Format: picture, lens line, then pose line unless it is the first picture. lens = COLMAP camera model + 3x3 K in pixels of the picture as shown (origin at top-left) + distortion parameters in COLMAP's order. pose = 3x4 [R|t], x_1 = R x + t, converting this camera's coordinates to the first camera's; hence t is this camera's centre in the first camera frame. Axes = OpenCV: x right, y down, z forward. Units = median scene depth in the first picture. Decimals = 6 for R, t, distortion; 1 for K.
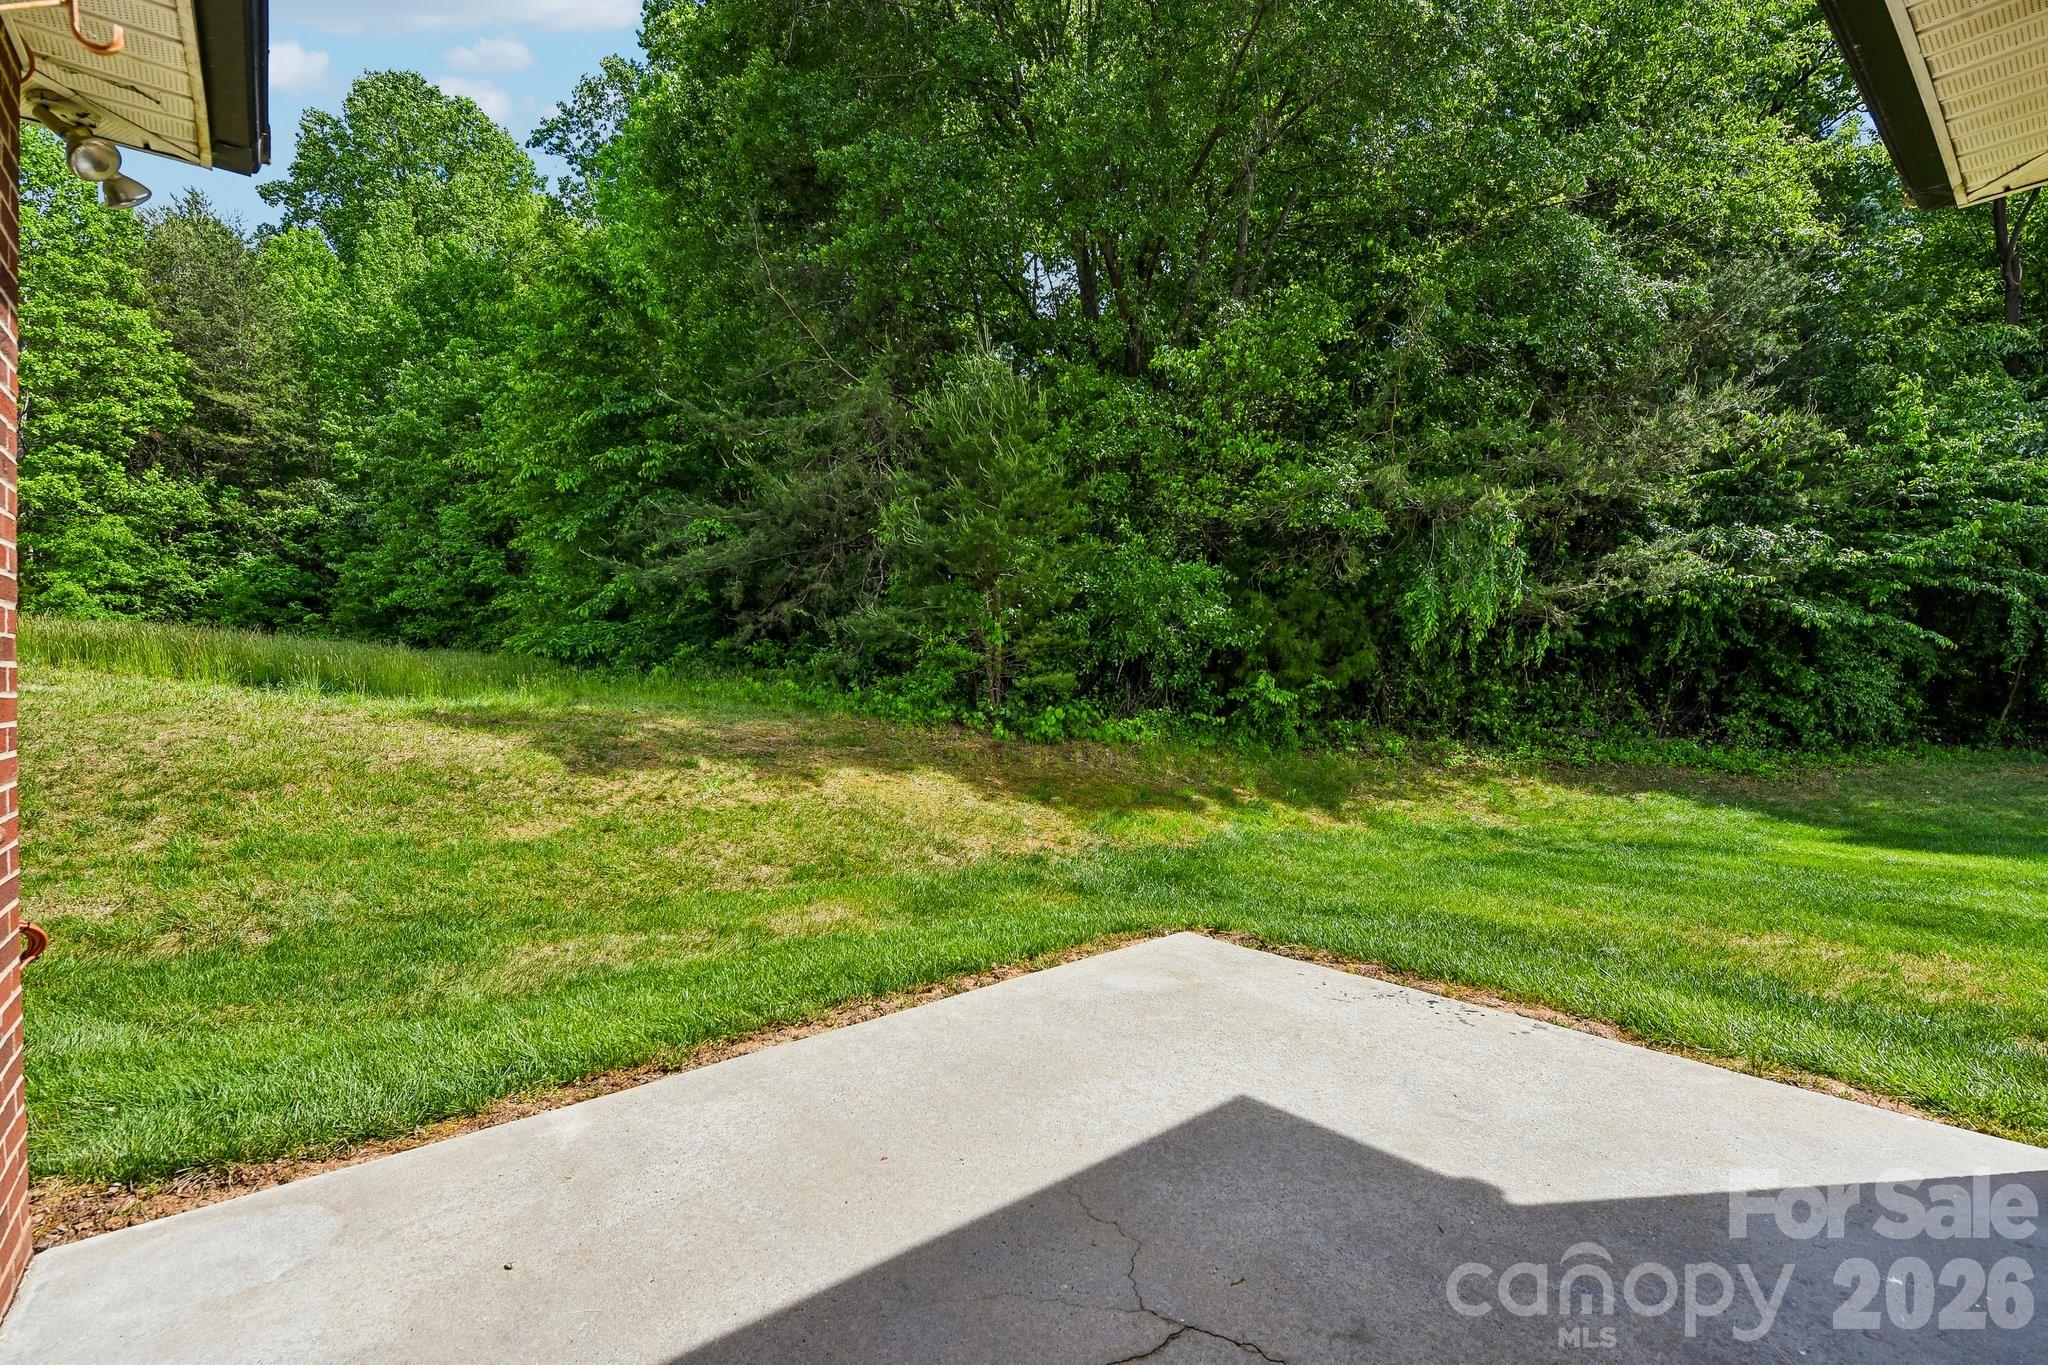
lens RADIAL K [[914.0, 0, 1024.0], [0, 914.0, 682.5], [0, 0, 1]] dist [-0.000967, -0.000143]
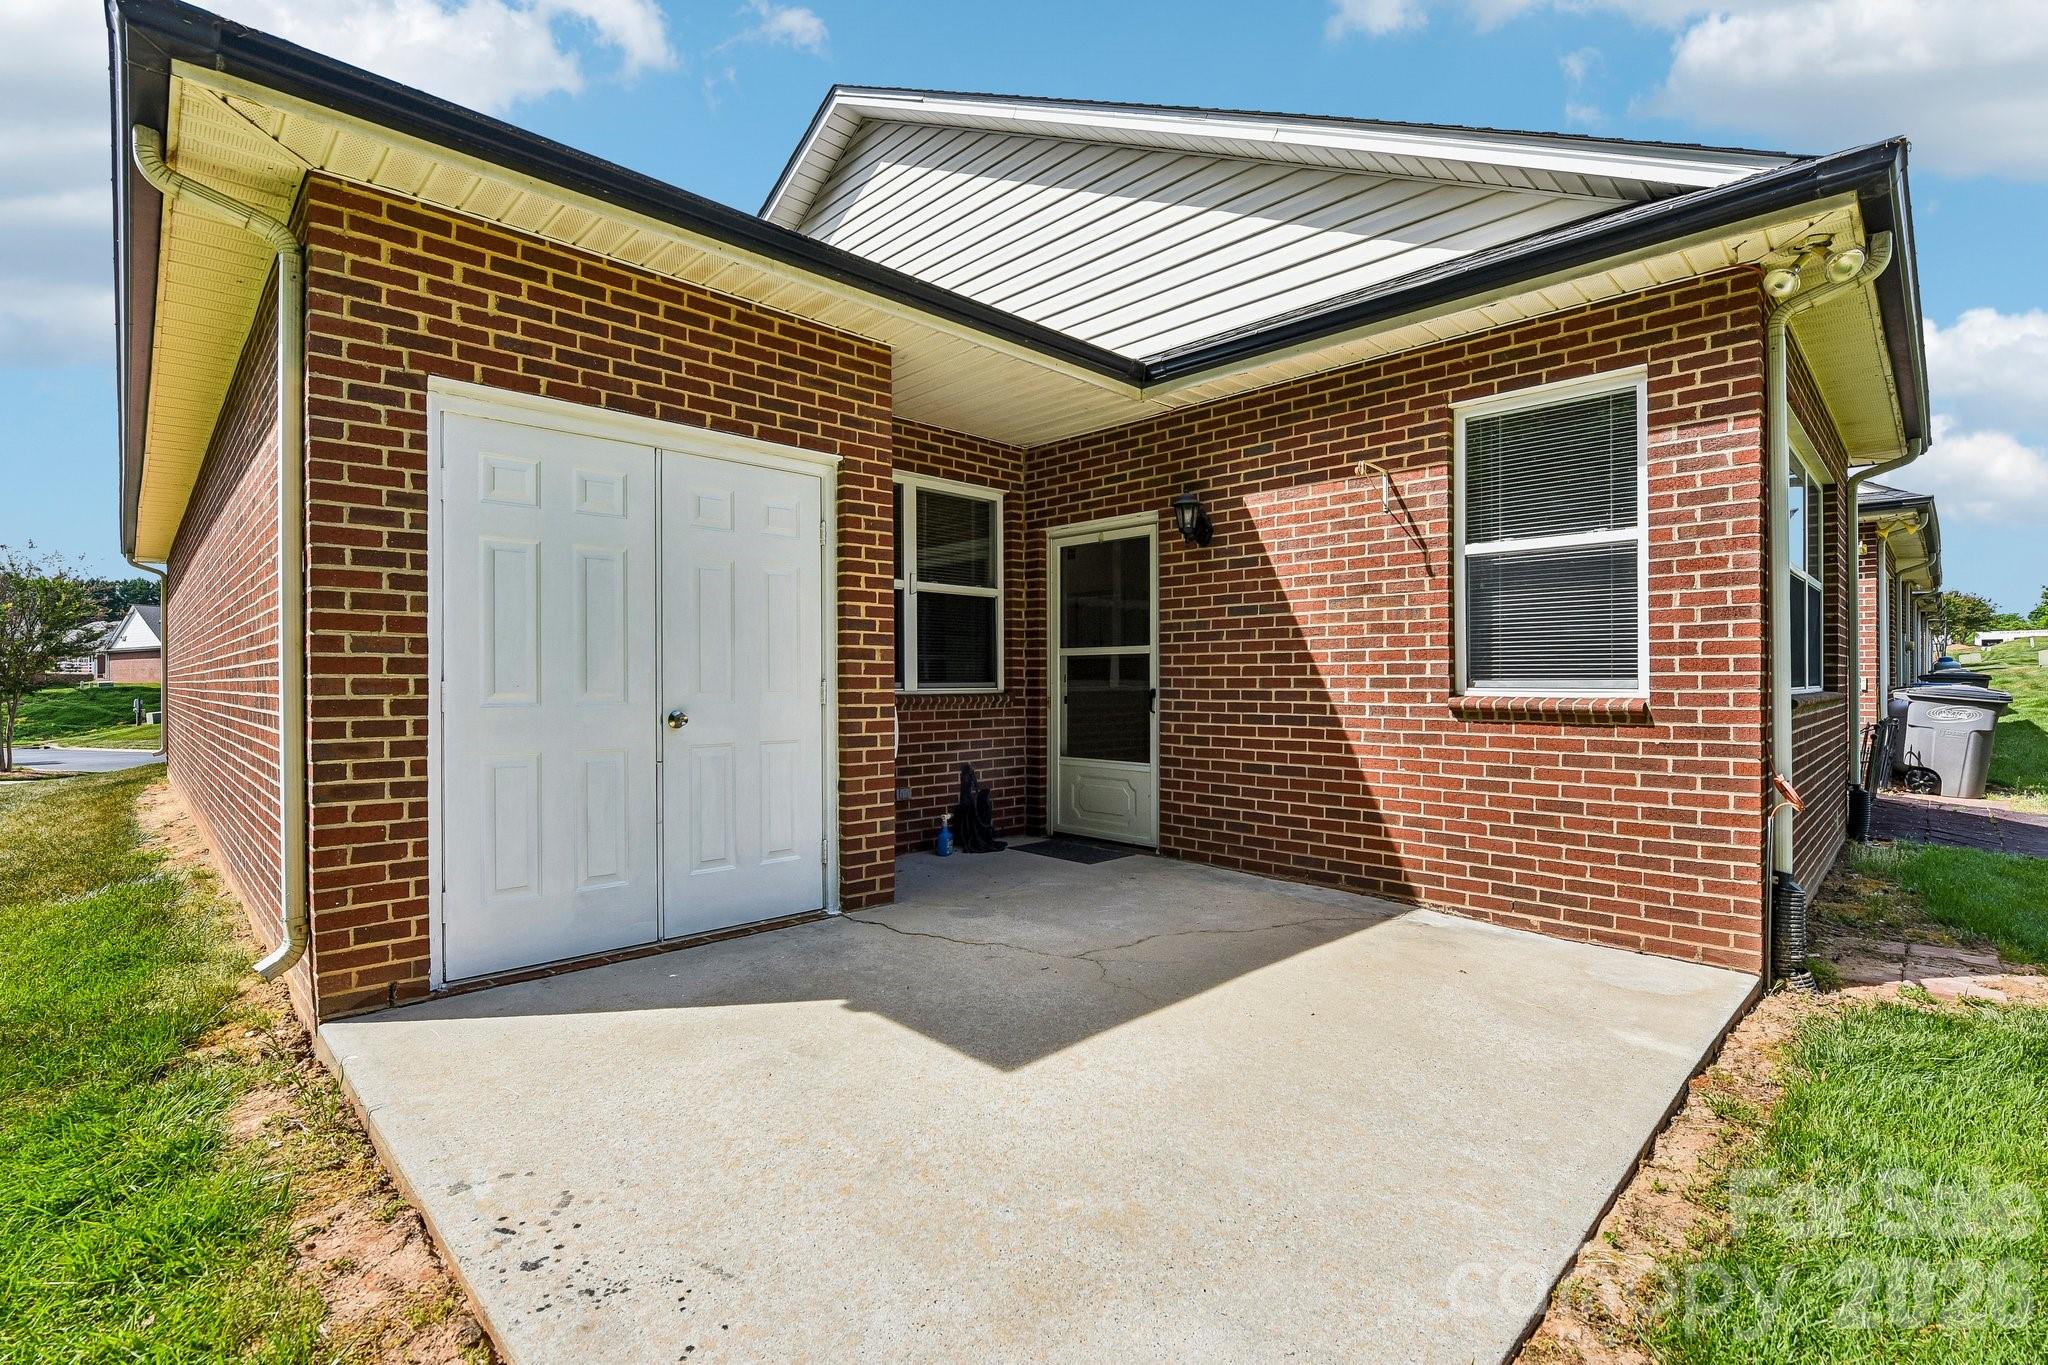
lens RADIAL K [[914.0, 0, 1024.0], [0, 914.0, 682.5], [0, 0, 1]] dist [-0.000967, -0.000143]
pose [[-0.995787, 0.004566, -0.091585, 0.331850], [0.004426, 0.999989, 0.001736, 0.068670], [0.091592, 0.001323, -0.995796, 2.110235]]
